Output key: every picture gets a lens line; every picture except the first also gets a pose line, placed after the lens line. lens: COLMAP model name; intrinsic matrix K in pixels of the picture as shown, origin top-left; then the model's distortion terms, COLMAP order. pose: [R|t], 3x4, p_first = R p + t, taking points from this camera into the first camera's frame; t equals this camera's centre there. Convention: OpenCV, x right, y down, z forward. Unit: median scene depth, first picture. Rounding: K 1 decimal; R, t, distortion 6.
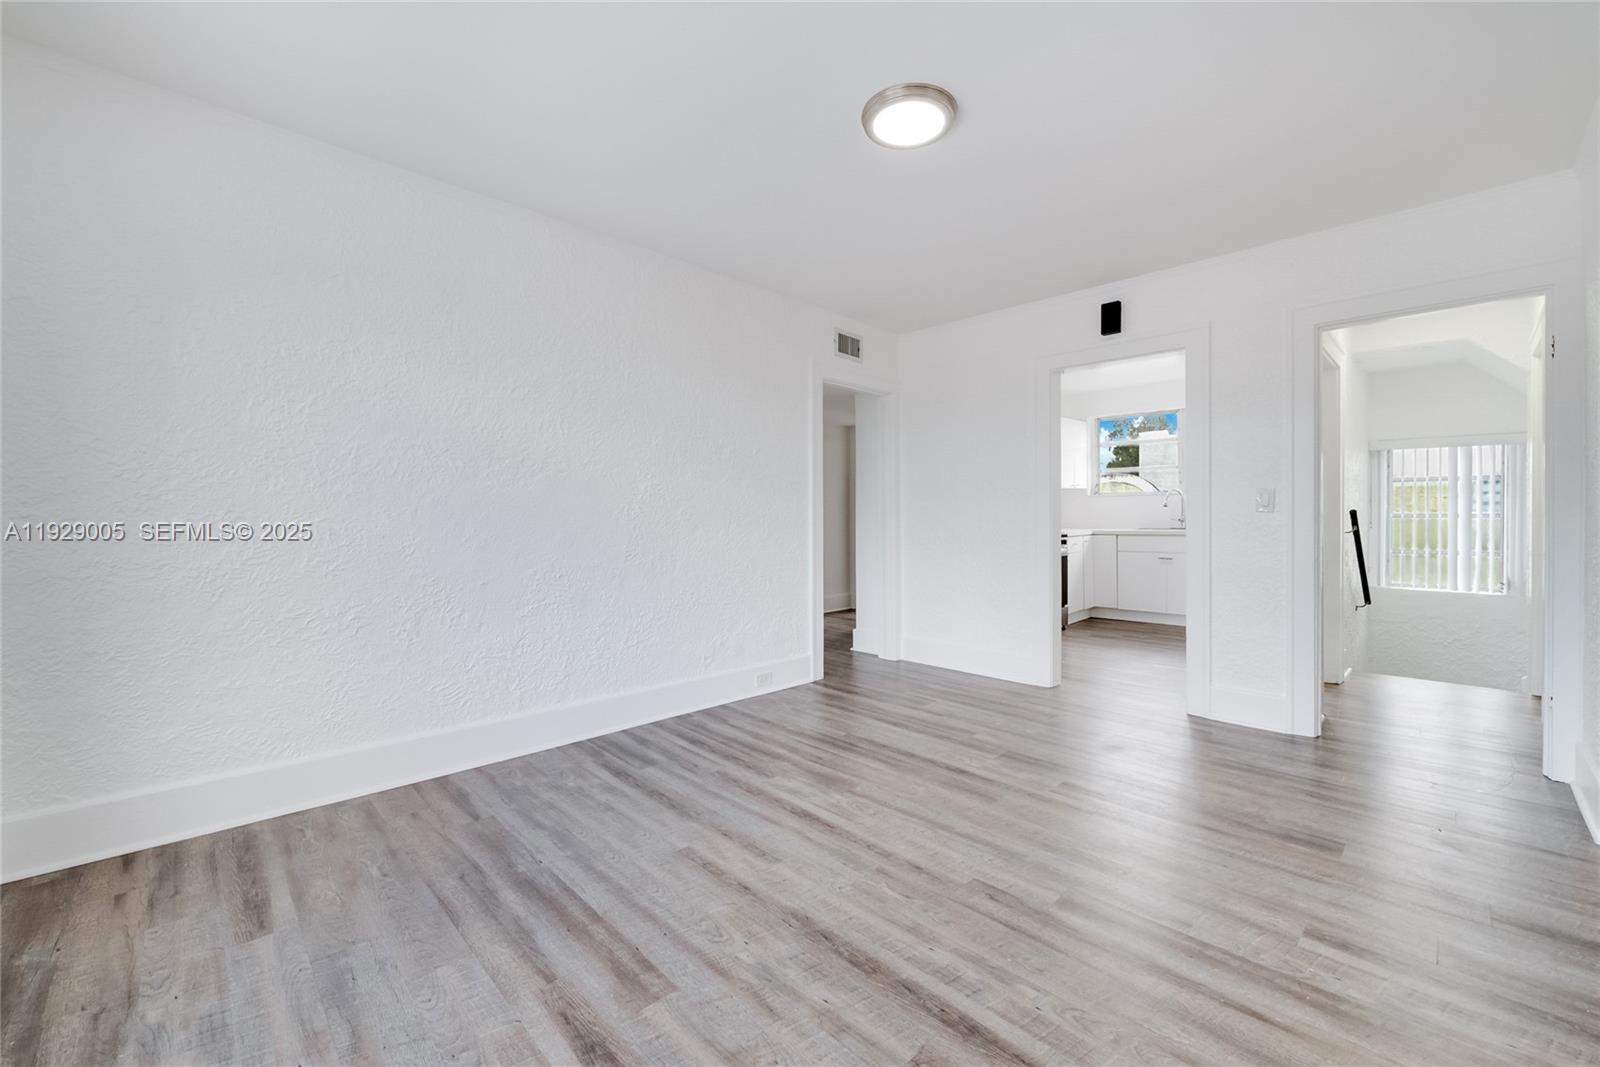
lens RADIAL K [[630.8, 0, 807.7], [0, 630.8, 544.7], [0, 0, 1]] dist [-0.013324, 0.000966]
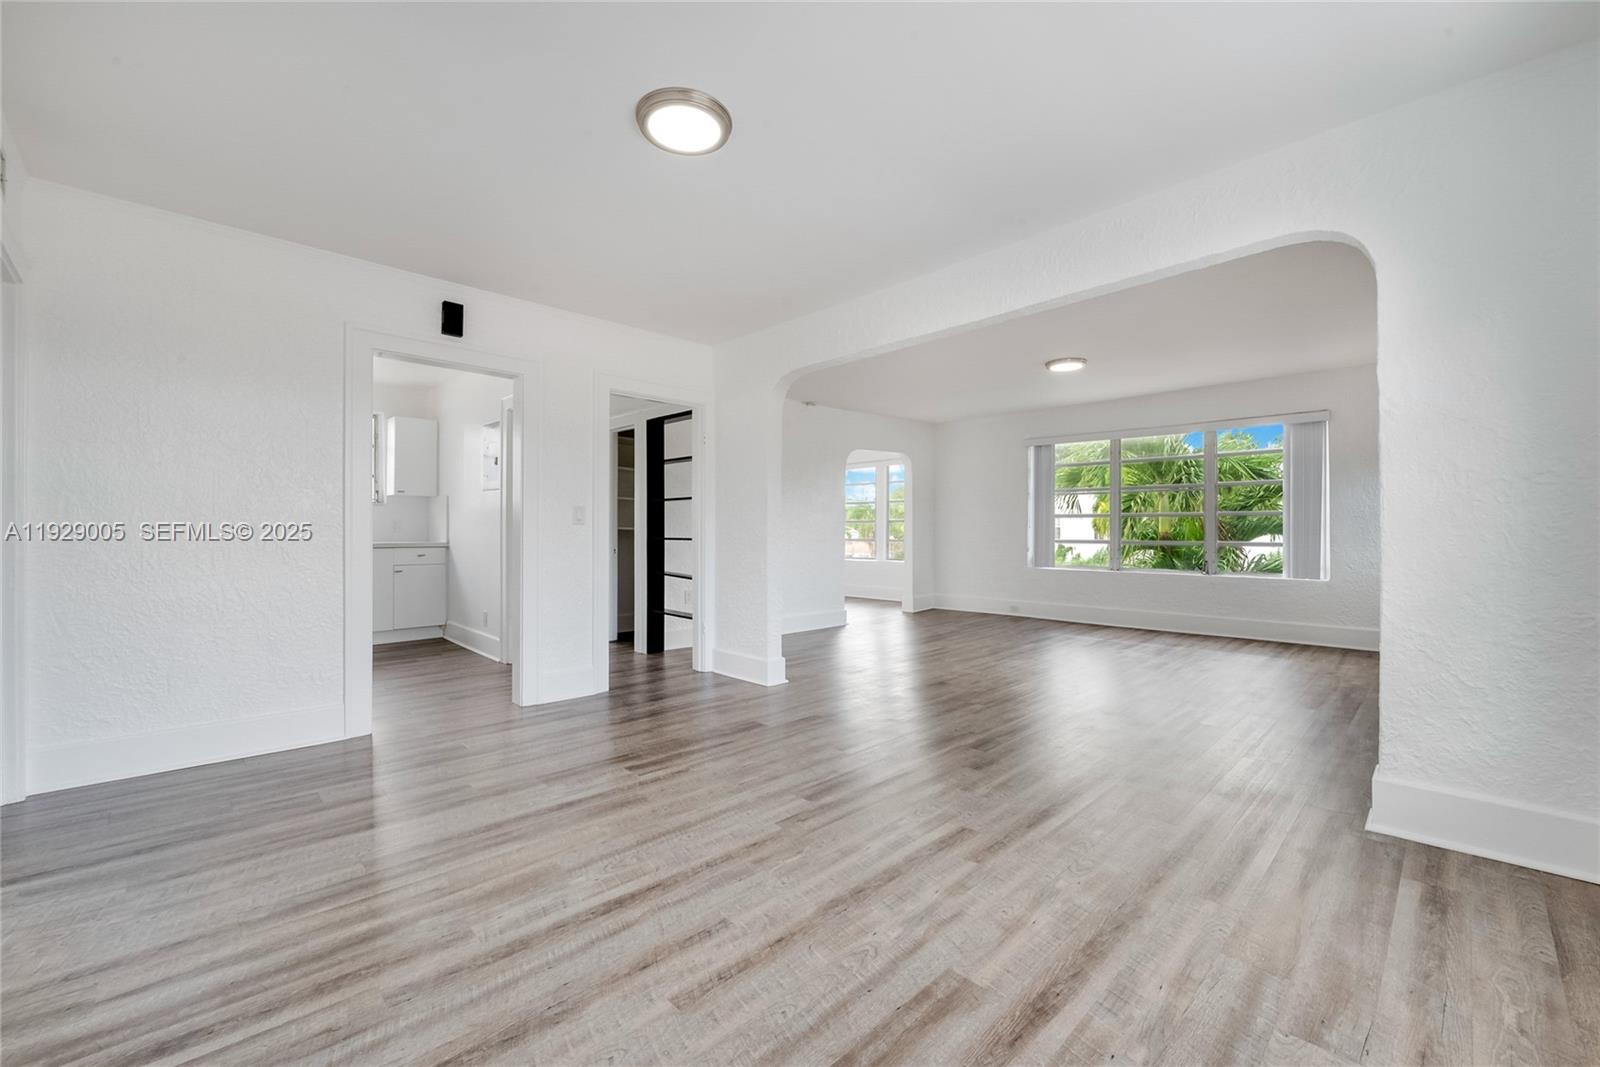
lens RADIAL K [[630.8, 0, 807.7], [0, 630.8, 544.7], [0, 0, 1]] dist [-0.013324, 0.000966]
pose [[0.025903, -0.016502, 0.999528, -0.825224], [0.041705, 0.999011, 0.015413, -0.020440], [-0.998794, 0.041286, 0.026566, 0.774430]]
